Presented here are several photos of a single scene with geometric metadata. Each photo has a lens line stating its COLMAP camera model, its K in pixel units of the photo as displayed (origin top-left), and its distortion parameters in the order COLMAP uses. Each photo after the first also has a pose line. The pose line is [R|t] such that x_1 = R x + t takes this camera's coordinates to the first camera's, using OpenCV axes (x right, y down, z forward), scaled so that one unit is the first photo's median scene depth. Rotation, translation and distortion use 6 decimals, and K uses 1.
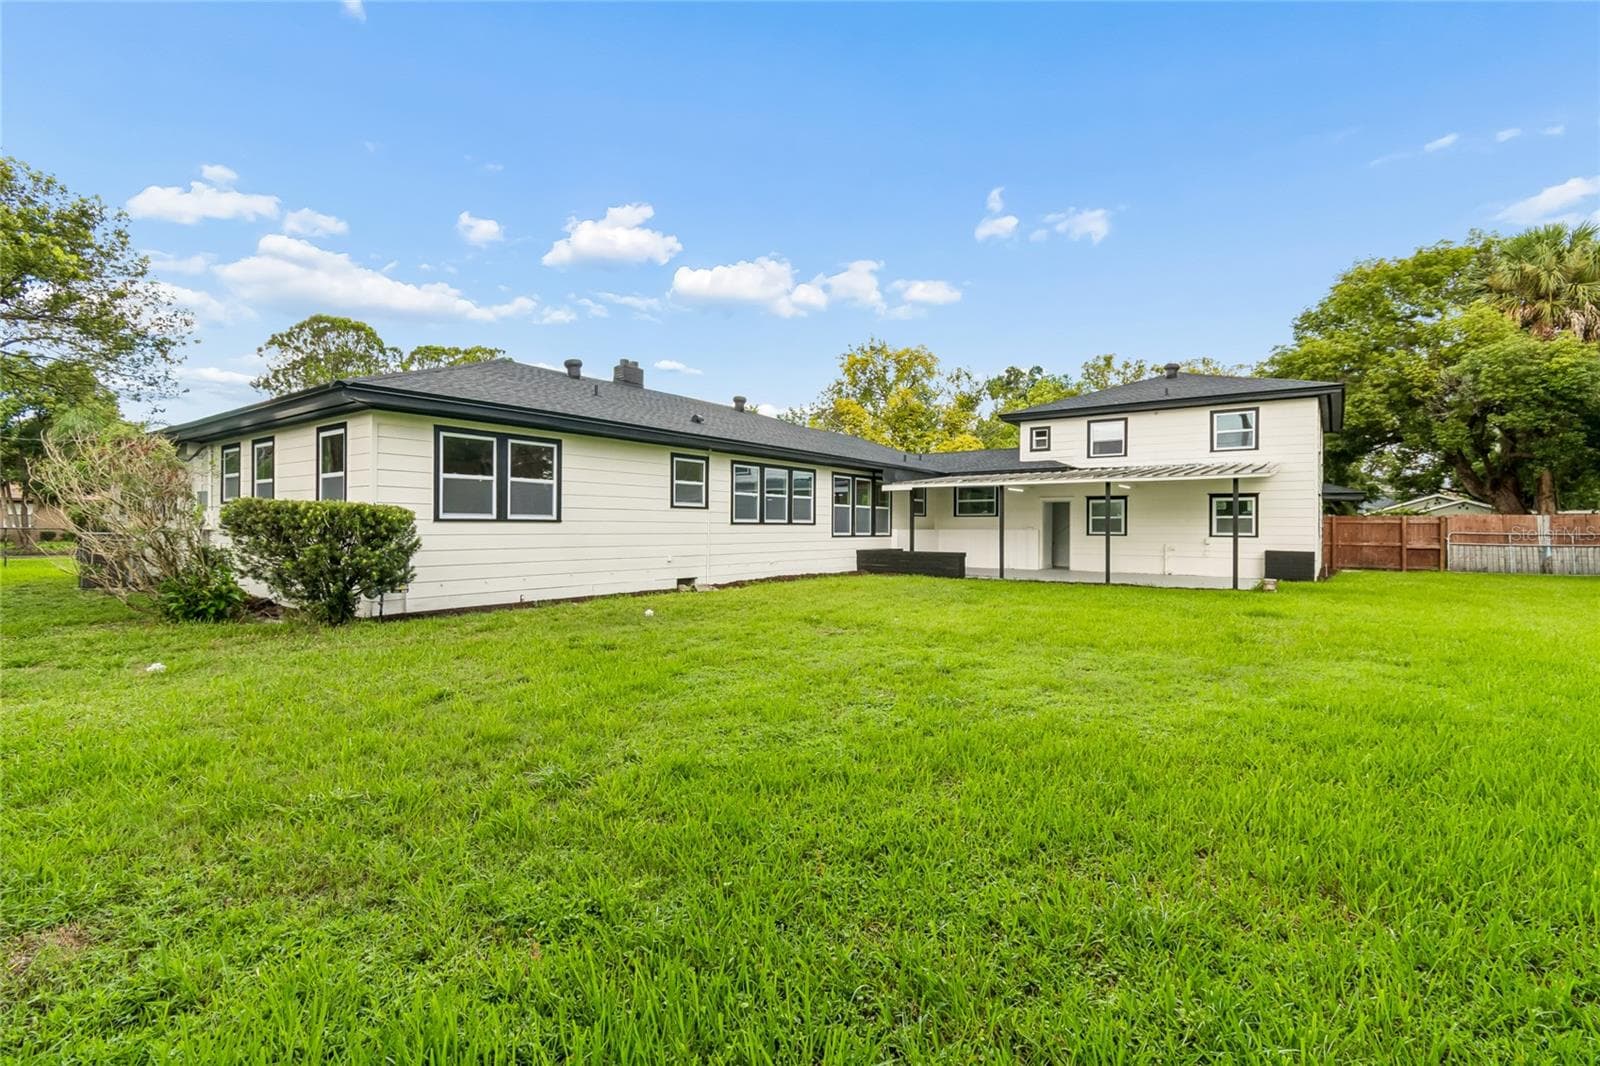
lens RADIAL K [[711.4, 0, 791.2], [0, 711.4, 534.0], [0, 0, 1]] dist [-0.004360, -0.000948]
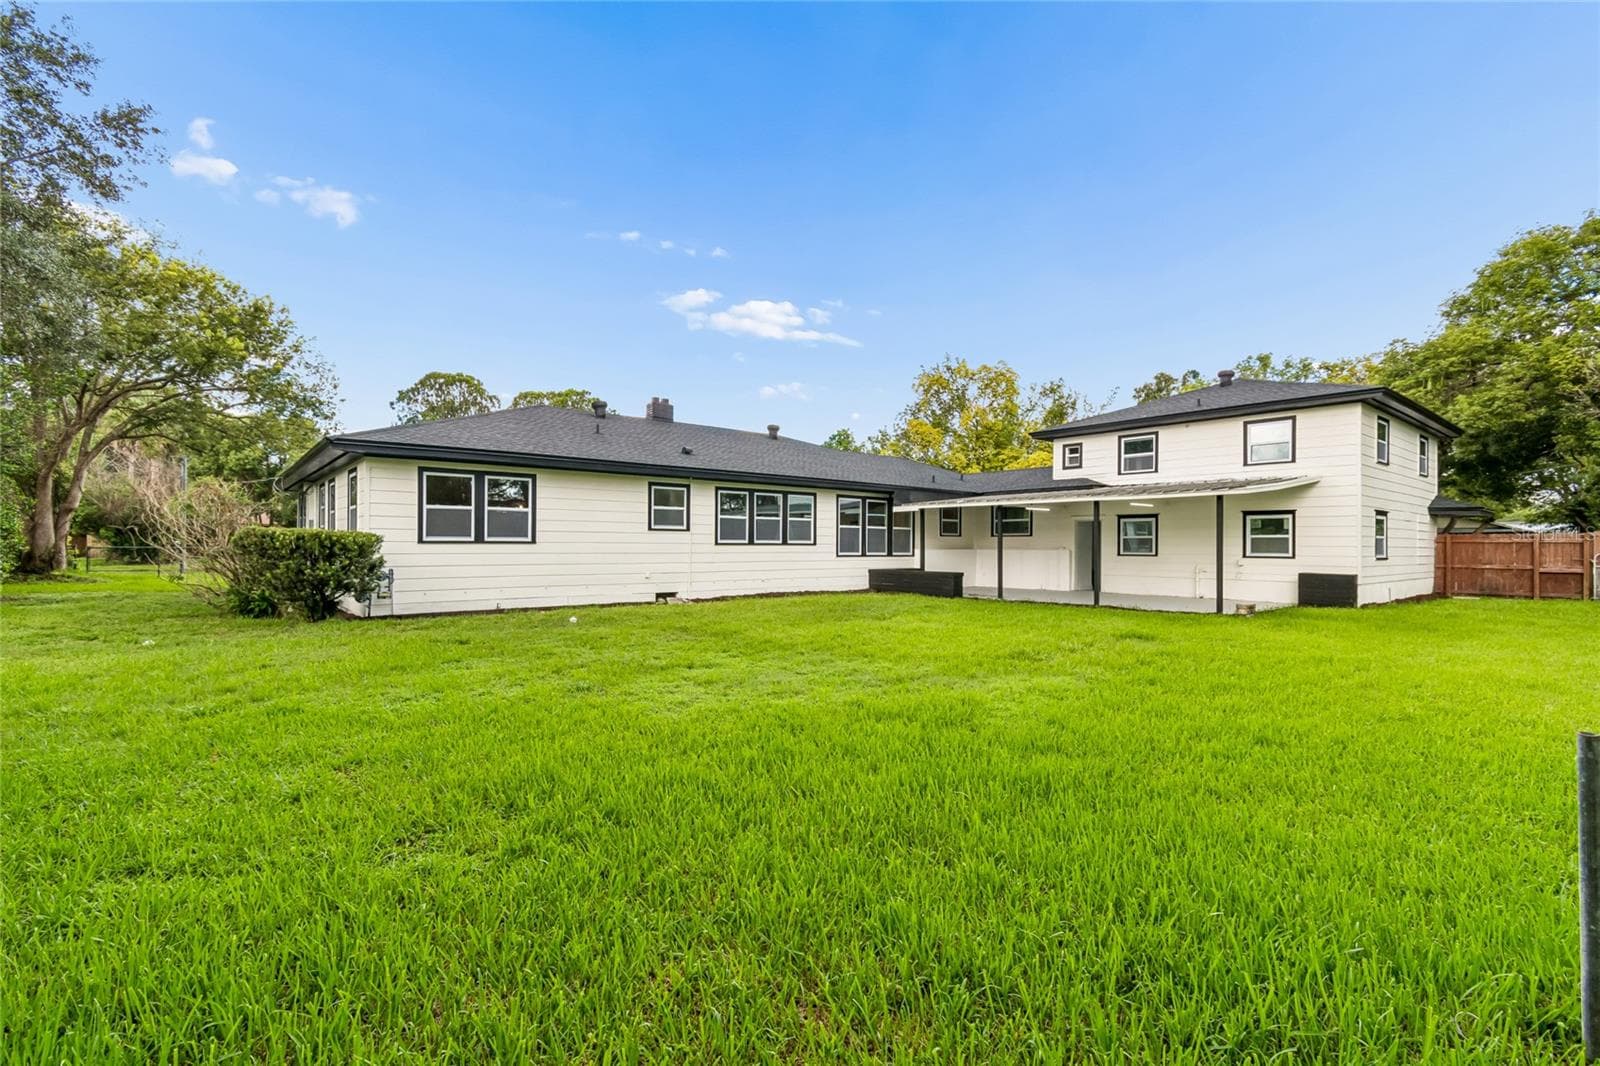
lens RADIAL K [[711.4, 0, 791.8], [0, 711.4, 547.0], [0, 0, 1]] dist [-0.004360, -0.000948]
pose [[0.970887, 0.000058, -0.239537, 0.227565], [-0.002104, 0.999963, -0.008287, -0.000893], [0.239527, 0.008550, 0.970852, -0.034069]]
